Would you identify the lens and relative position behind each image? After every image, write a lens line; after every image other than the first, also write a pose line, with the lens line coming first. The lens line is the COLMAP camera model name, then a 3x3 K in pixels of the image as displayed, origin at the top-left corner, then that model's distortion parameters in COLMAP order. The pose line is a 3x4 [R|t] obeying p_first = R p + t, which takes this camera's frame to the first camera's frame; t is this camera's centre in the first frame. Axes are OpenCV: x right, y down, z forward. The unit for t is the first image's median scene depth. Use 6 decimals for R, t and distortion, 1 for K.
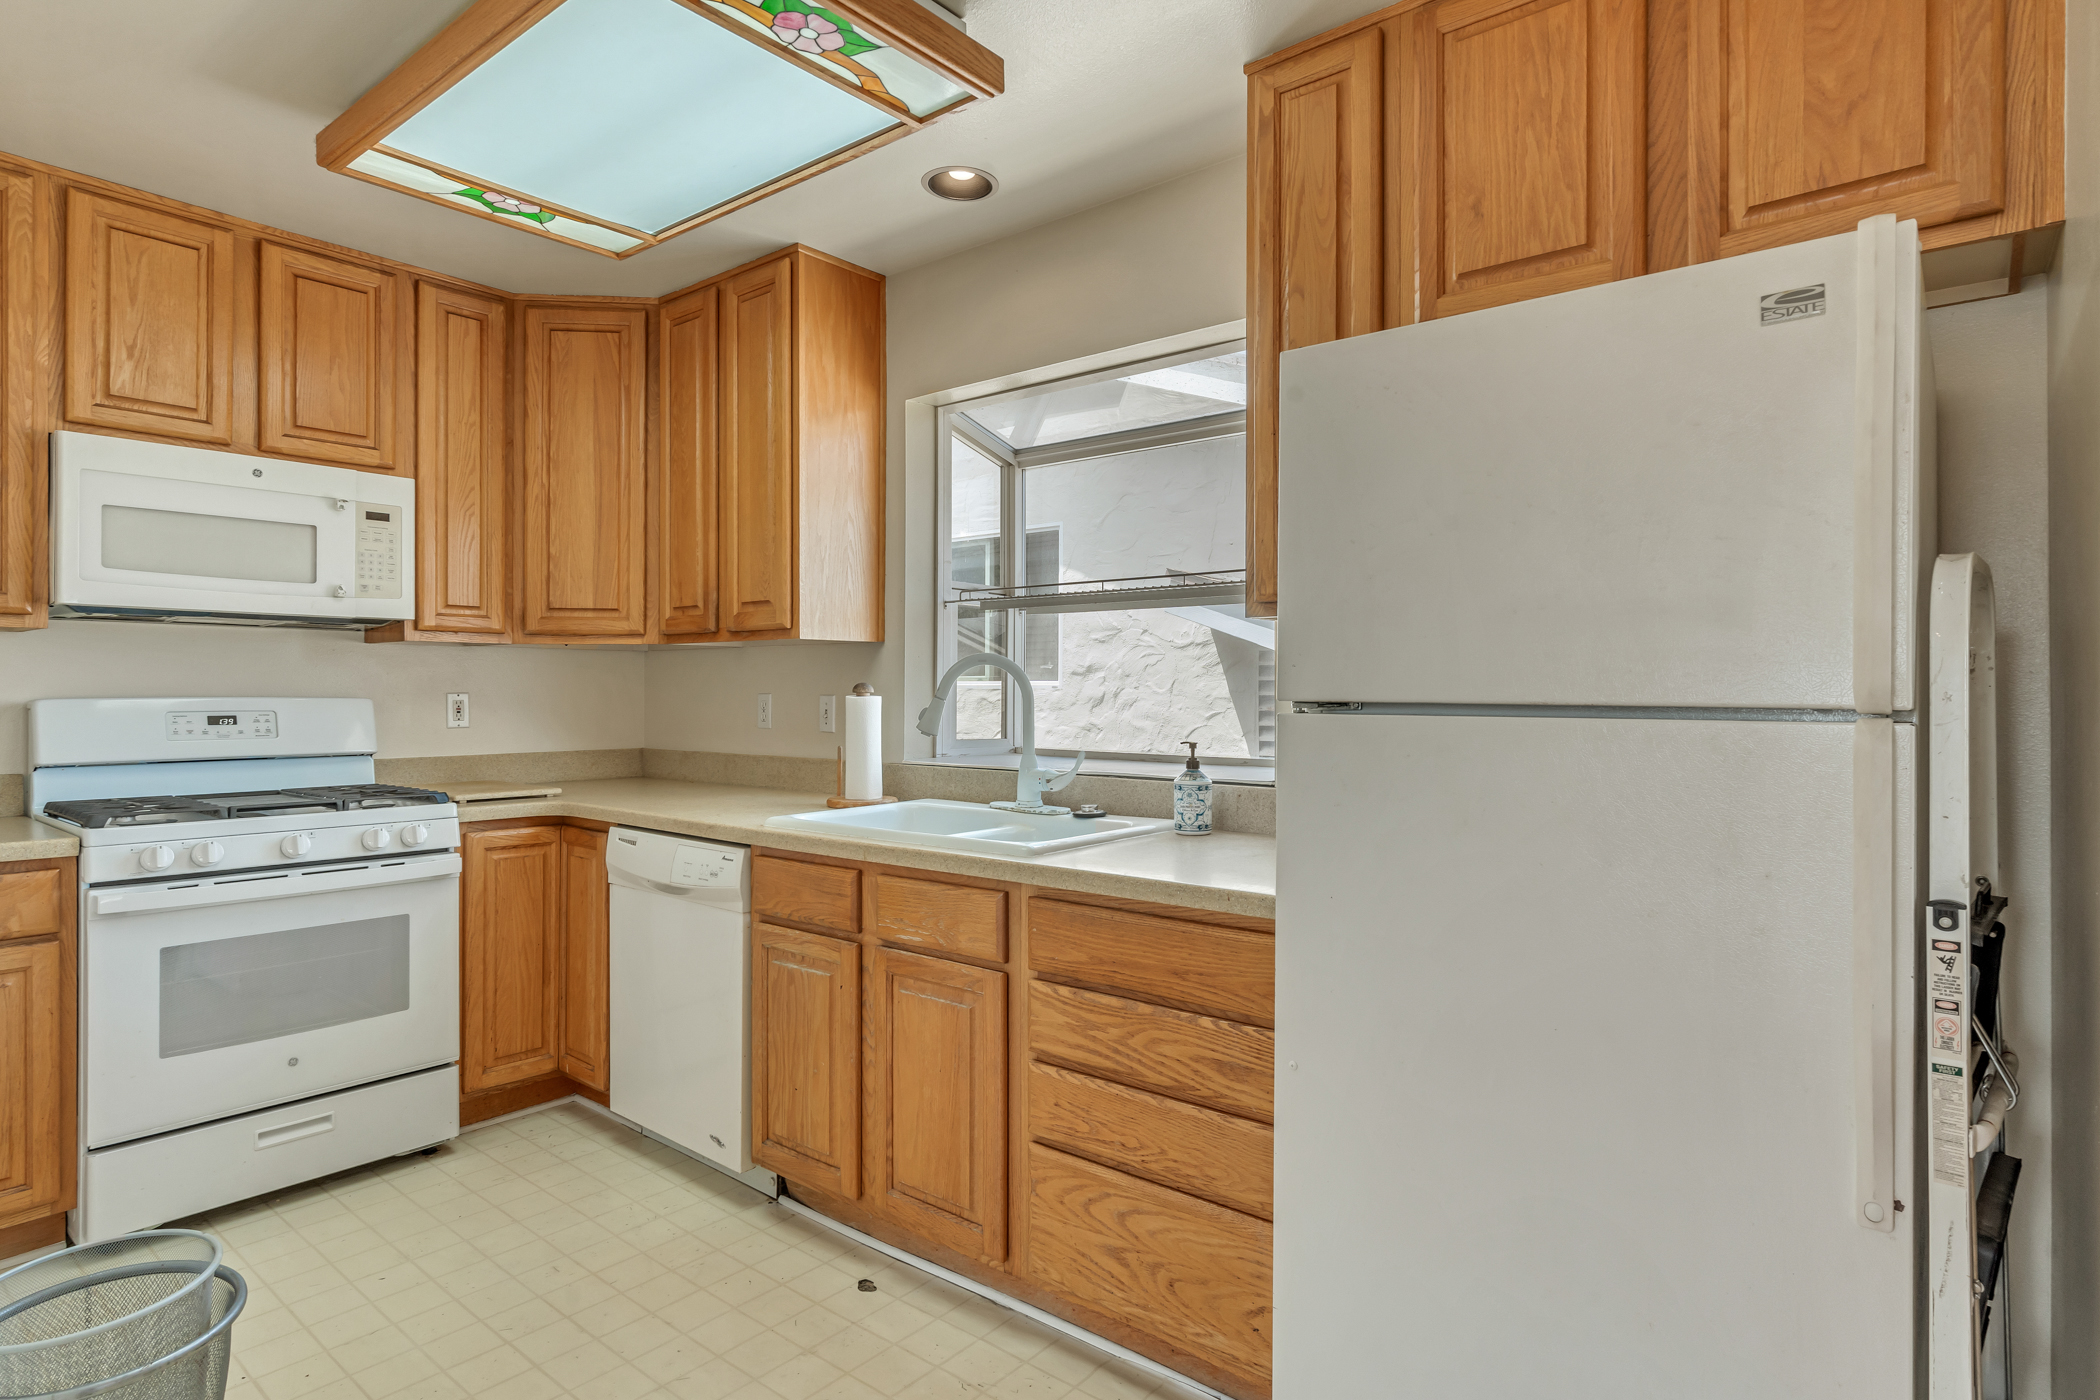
lens RADIAL K [[1131.8, 0, 1047.6], [0, 1131.8, 688.8], [0, 0, 1]] dist [0.000492, 0.000659]
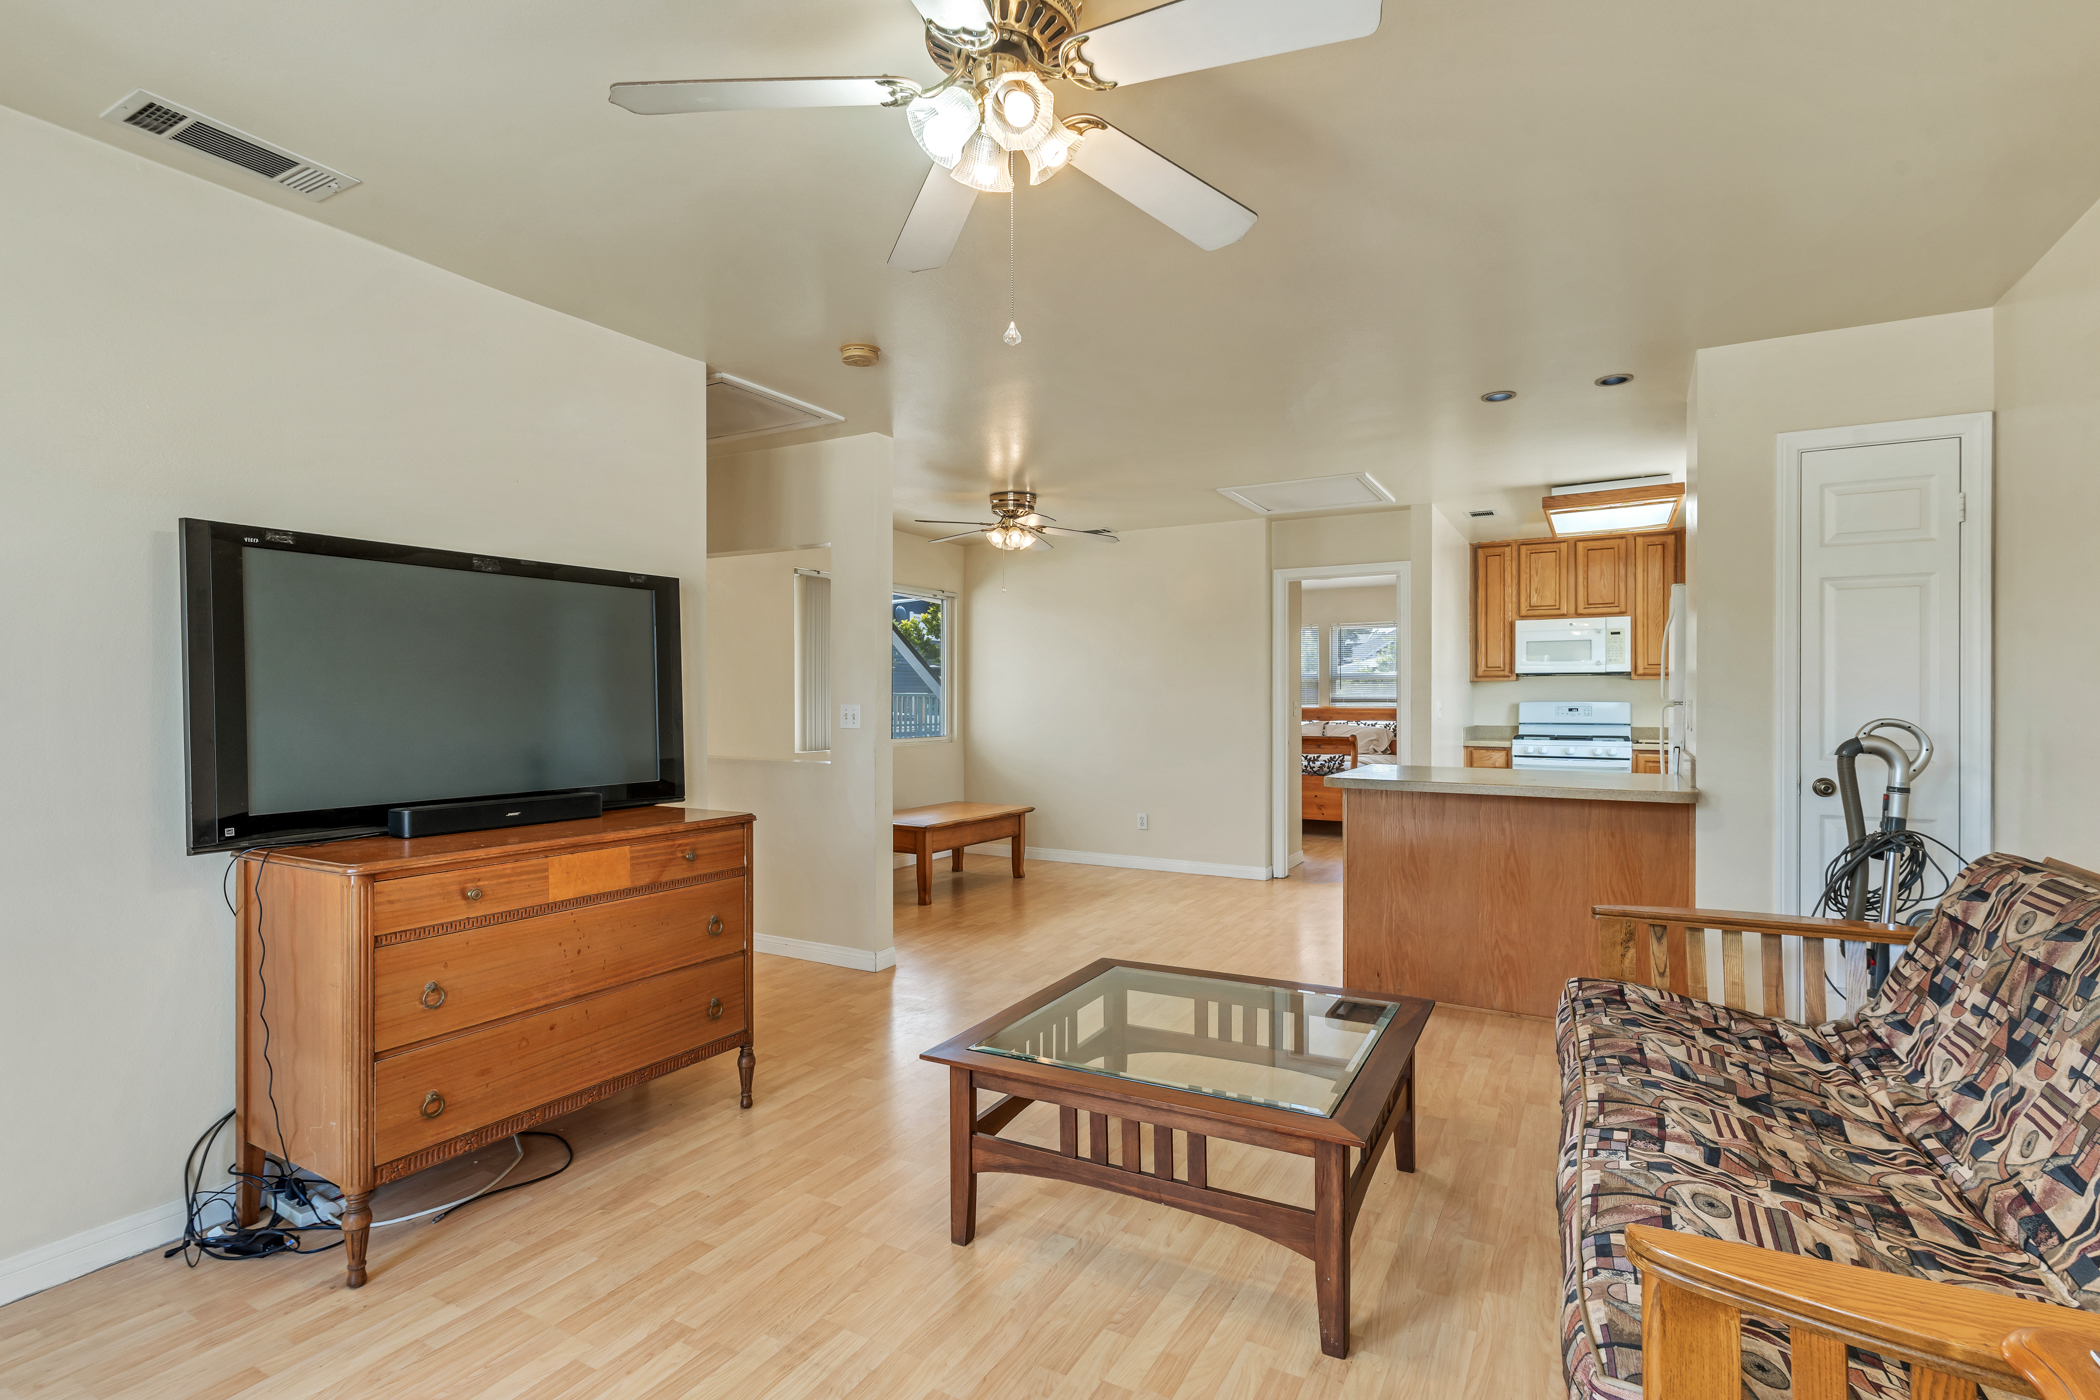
lens RADIAL K [[962.5, 0, 1050.0], [0, 962.5, 700.0], [0, 0, 1]] dist [-0.000954, -0.000029]
pose [[0.163346, -0.002043, -0.986567, 1.508049], [0.003629, 0.999992, -0.001470, 0.002915], [0.986562, -0.003340, 0.163352, -0.719655]]
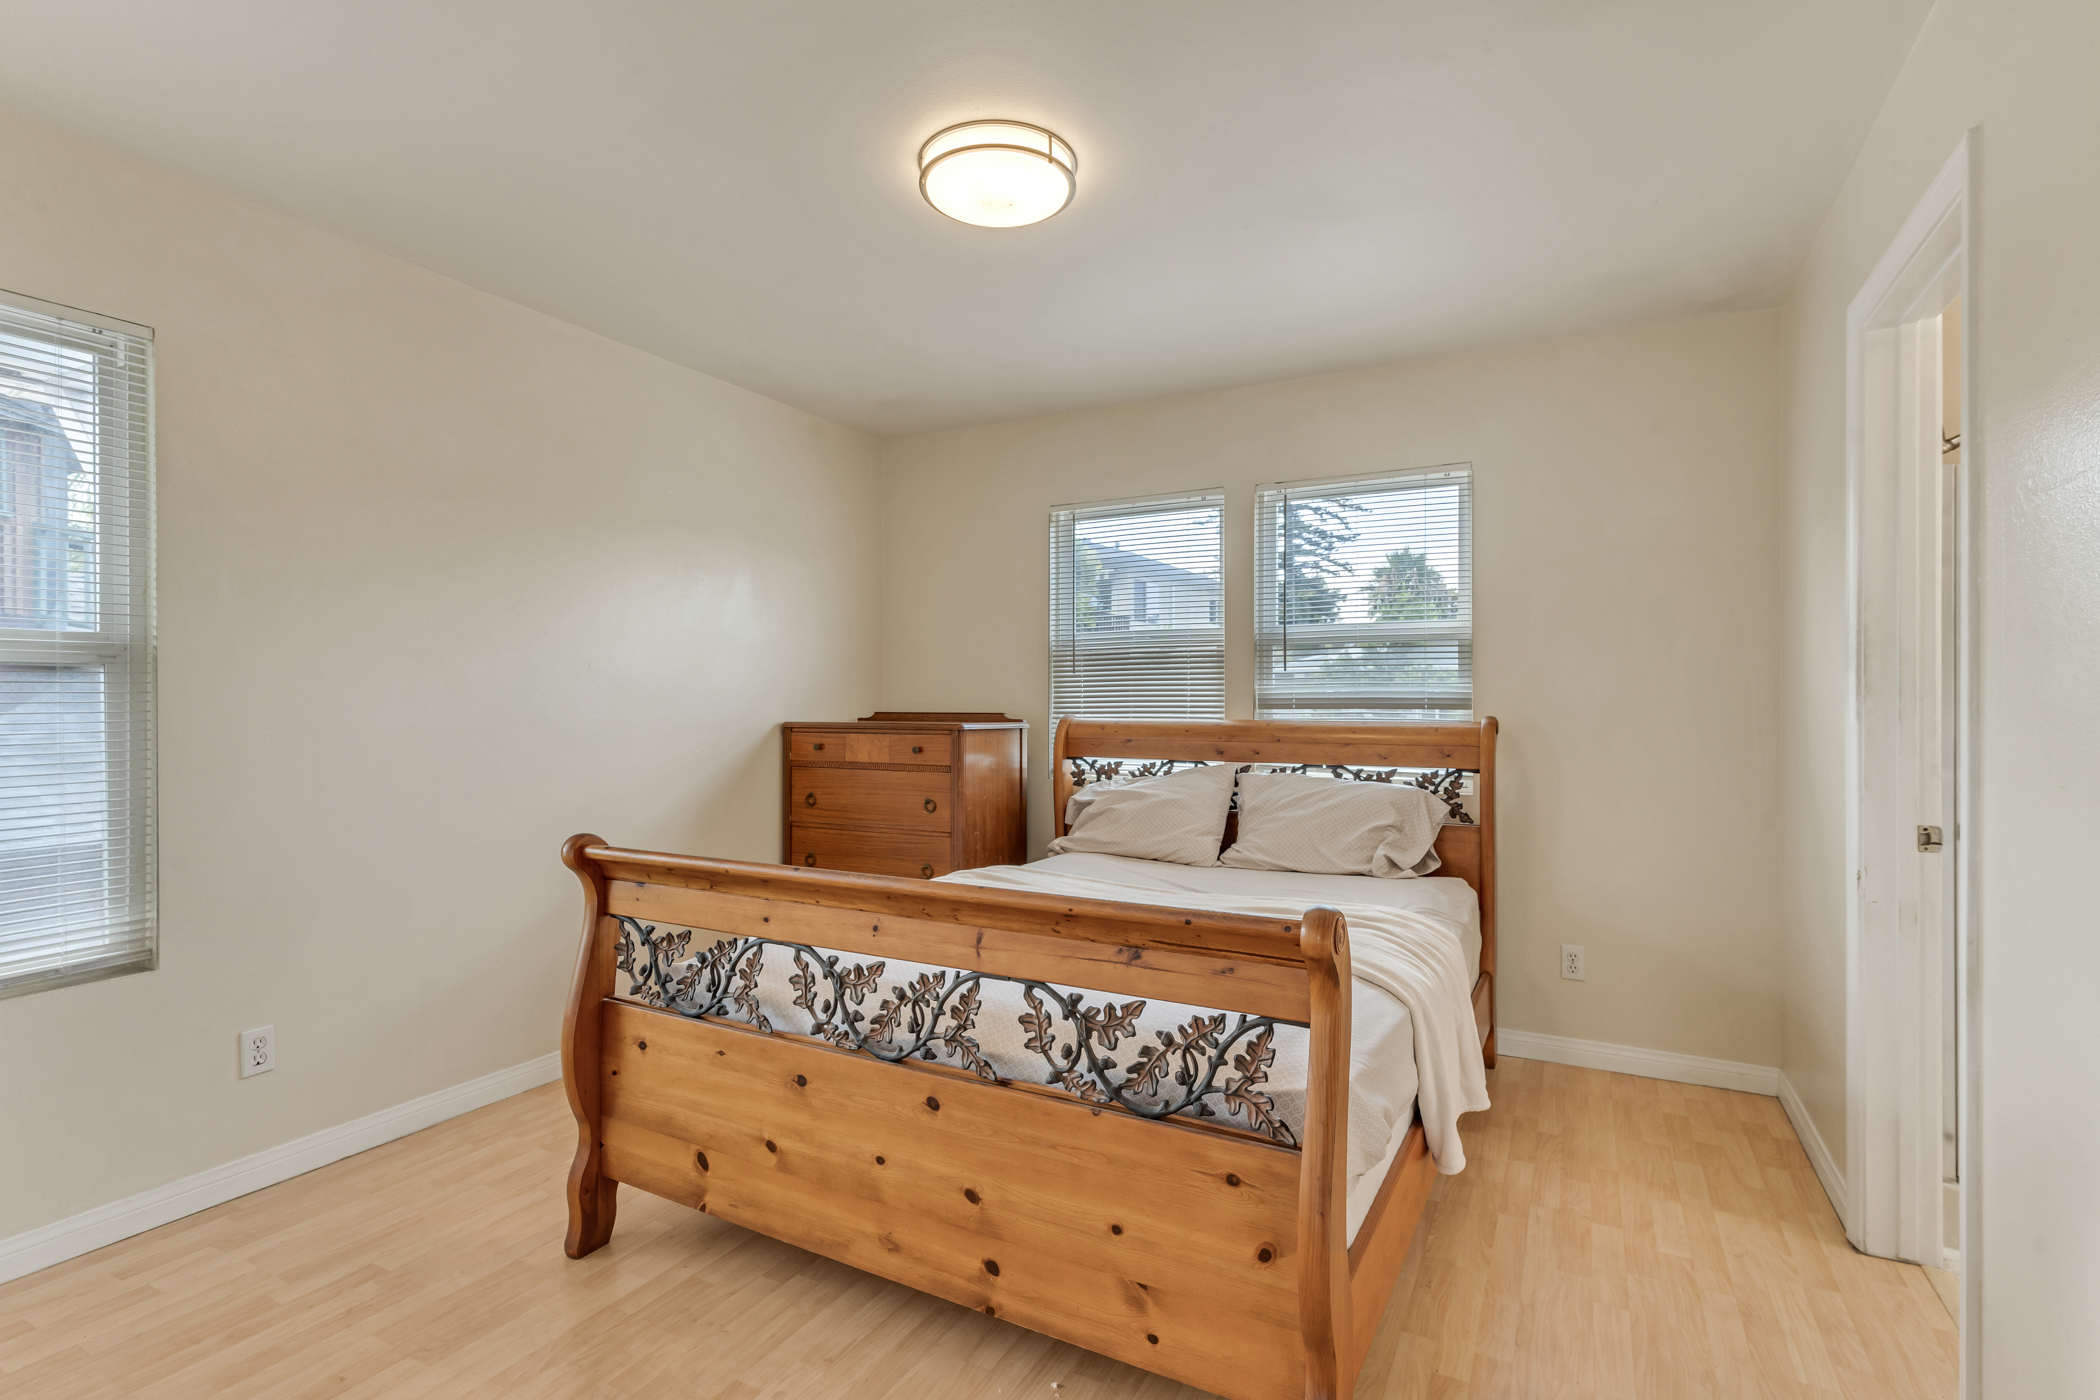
lens RADIAL K [[981.6, 0, 1043.1], [0, 981.6, 716.1], [0, 0, 1]] dist [0.001097, 0.000128]
pose [[0.184927, 0.009204, -0.982709, -0.768452], [0.008178, 0.999907, 0.010904, 0.001891], [0.982718, -0.010053, 0.184834, 0.442487]]
